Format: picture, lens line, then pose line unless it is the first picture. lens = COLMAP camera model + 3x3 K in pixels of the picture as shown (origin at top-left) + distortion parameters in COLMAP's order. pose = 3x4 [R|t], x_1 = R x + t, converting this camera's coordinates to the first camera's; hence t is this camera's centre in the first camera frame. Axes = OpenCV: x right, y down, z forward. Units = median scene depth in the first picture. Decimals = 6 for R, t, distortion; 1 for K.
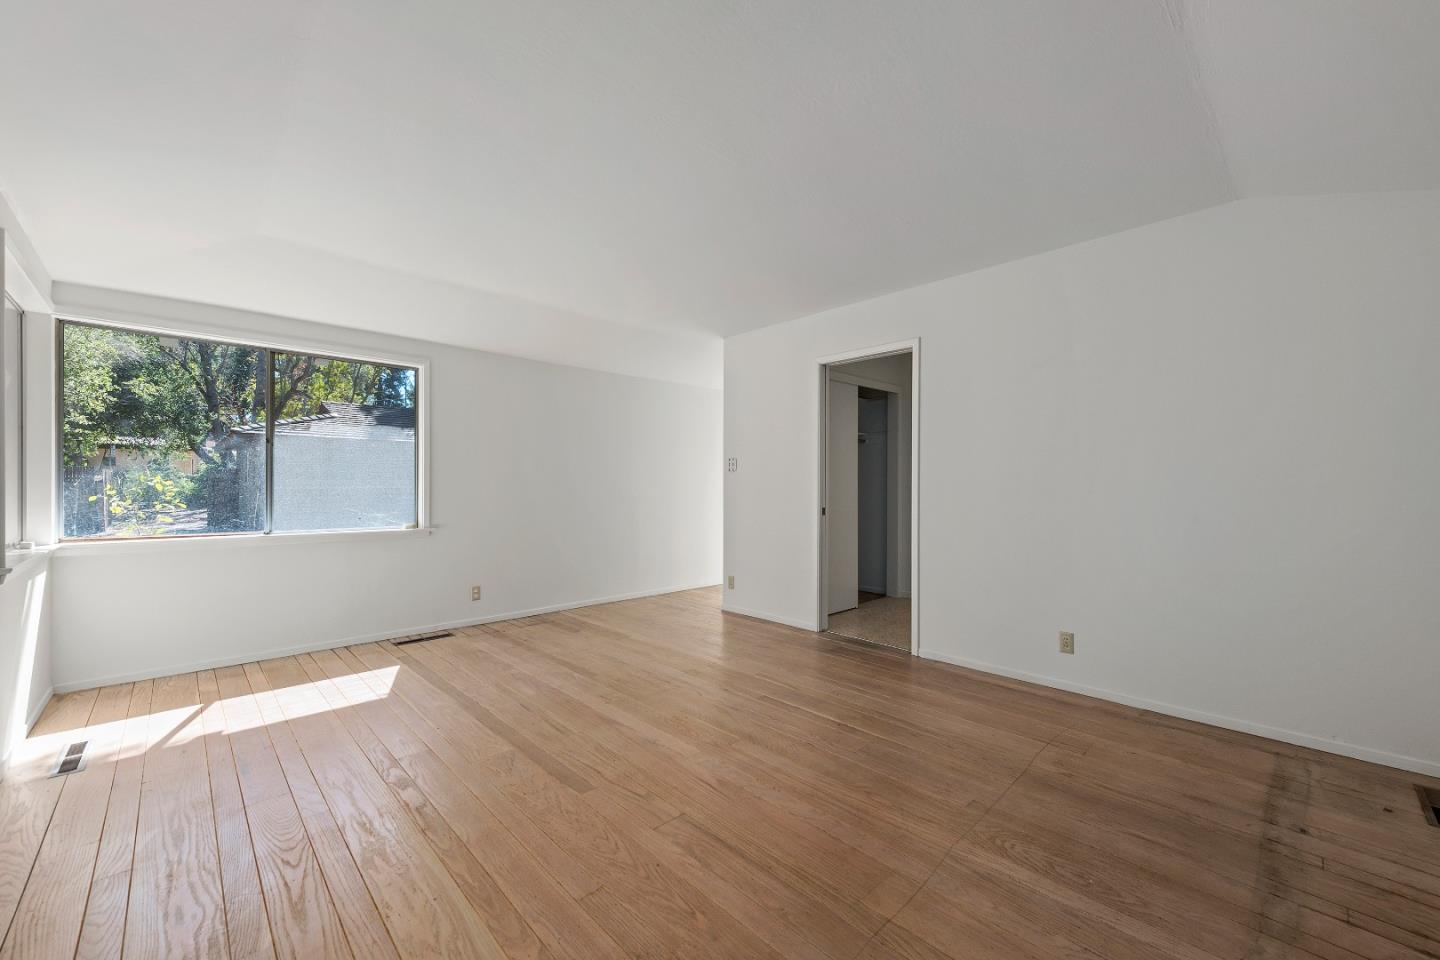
lens RADIAL K [[564.5, 0, 720.5], [0, 564.5, 487.6], [0, 0, 1]] dist [0.014778, -0.000774]
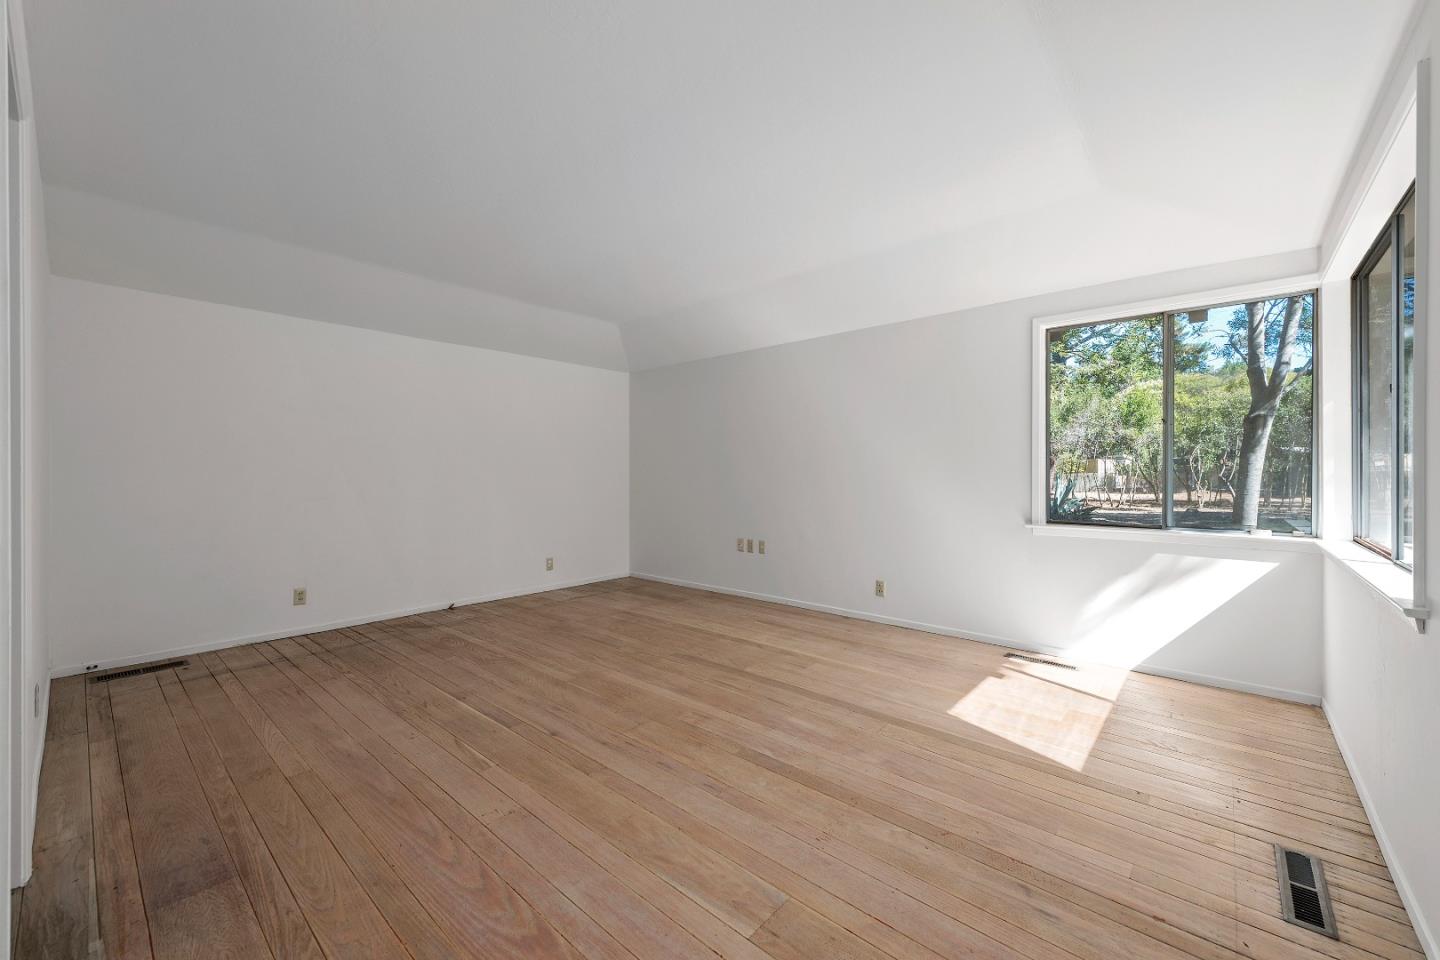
lens RADIAL K [[564.5, 0, 720.3], [0, 564.5, 477.3], [0, 0, 1]] dist [0.014778, -0.000774]
pose [[-0.996609, -0.000815, -0.082283, -0.174681], [-0.000717, 0.999999, -0.001216, 0.005512], [0.082284, -0.001152, -0.996608, 2.028729]]
